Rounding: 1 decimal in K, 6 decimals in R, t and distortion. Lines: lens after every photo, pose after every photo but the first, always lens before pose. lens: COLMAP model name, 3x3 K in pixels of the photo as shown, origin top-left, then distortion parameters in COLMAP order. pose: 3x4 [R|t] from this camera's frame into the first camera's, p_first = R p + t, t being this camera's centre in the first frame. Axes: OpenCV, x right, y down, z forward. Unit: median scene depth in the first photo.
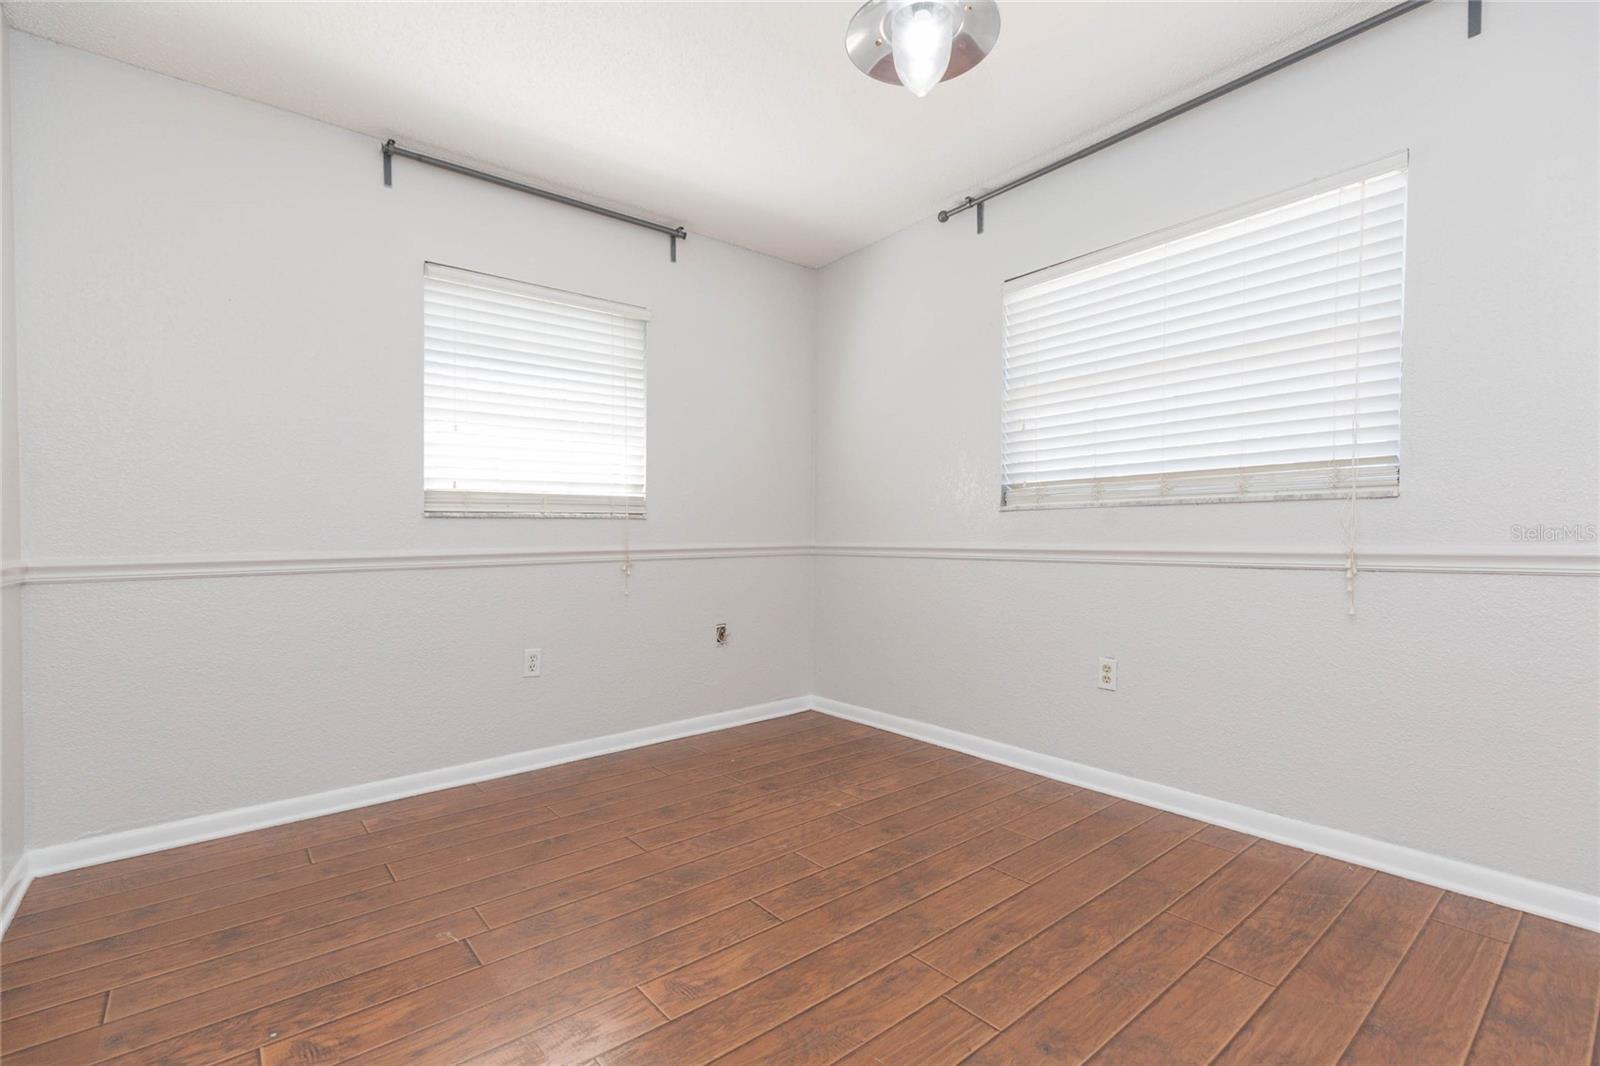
lens RADIAL K [[719.9, 0, 799.1], [0, 719.9, 534.6], [0, 0, 1]] dist [0.008063, -0.000405]
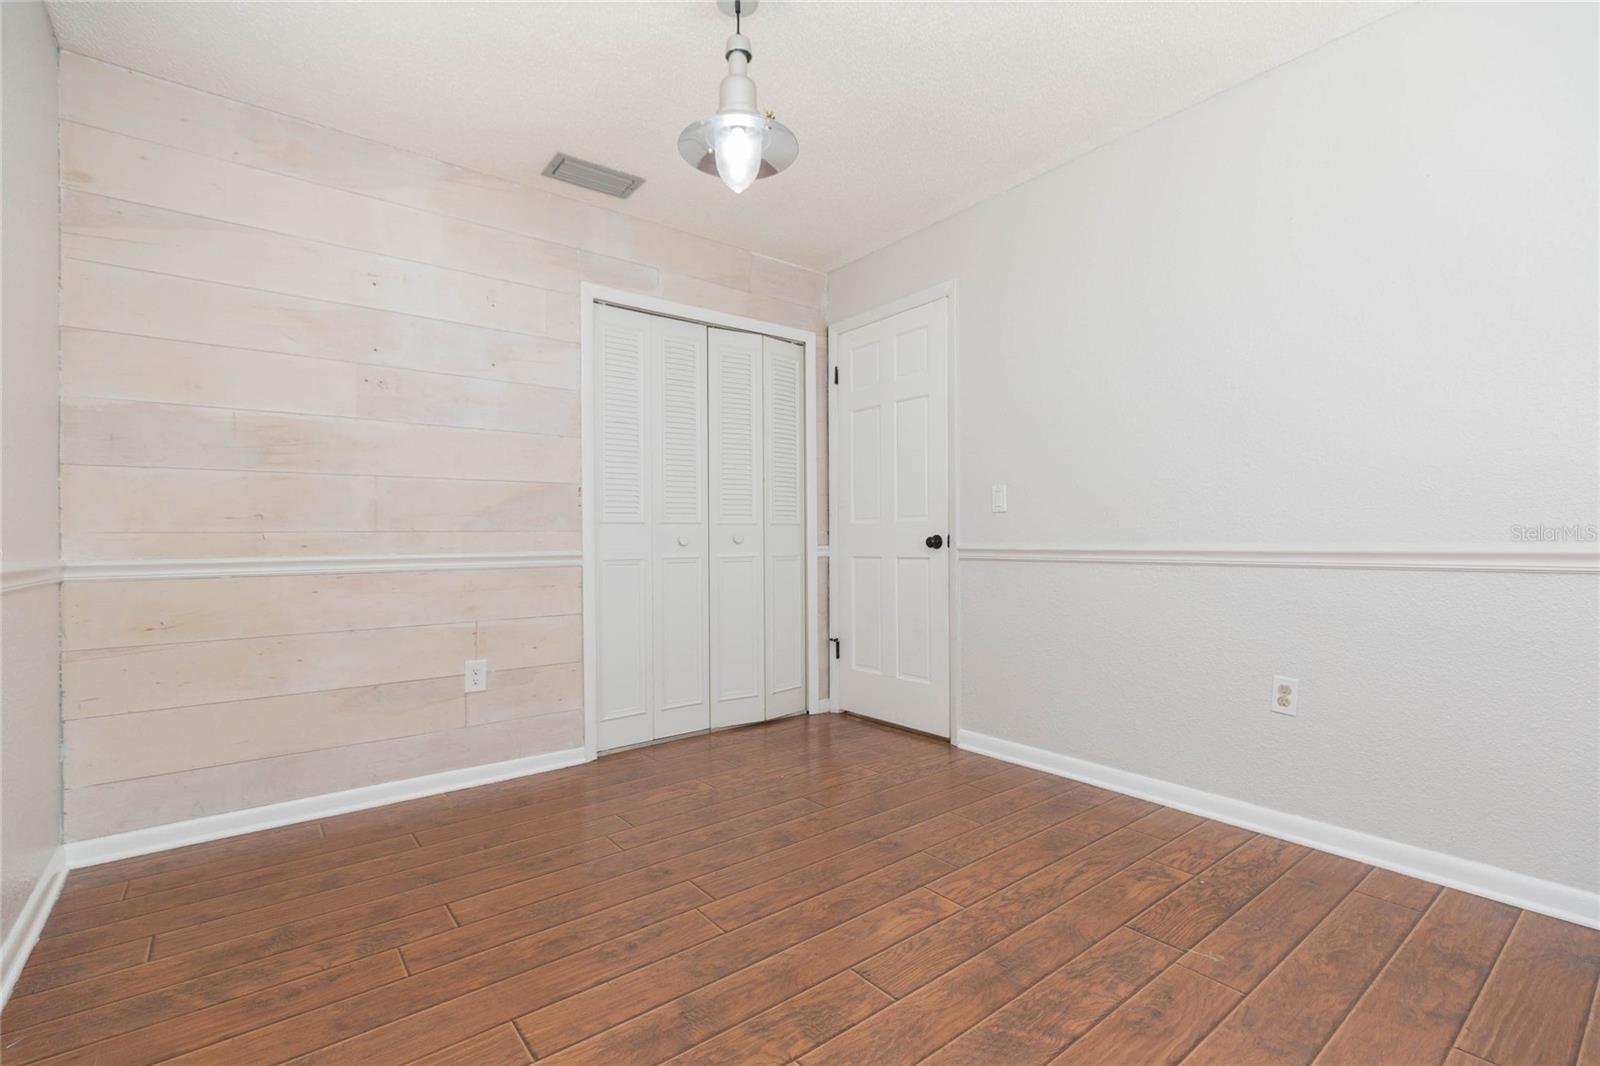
lens RADIAL K [[719.9, 0, 795.2], [0, 719.9, 538.4], [0, 0, 1]] dist [0.008063, -0.000405]
pose [[-0.999460, 0.020425, 0.025723, 0.012639], [0.020293, 0.999780, -0.005377, 0.012704], [-0.025828, -0.004852, -0.999655, 2.046589]]
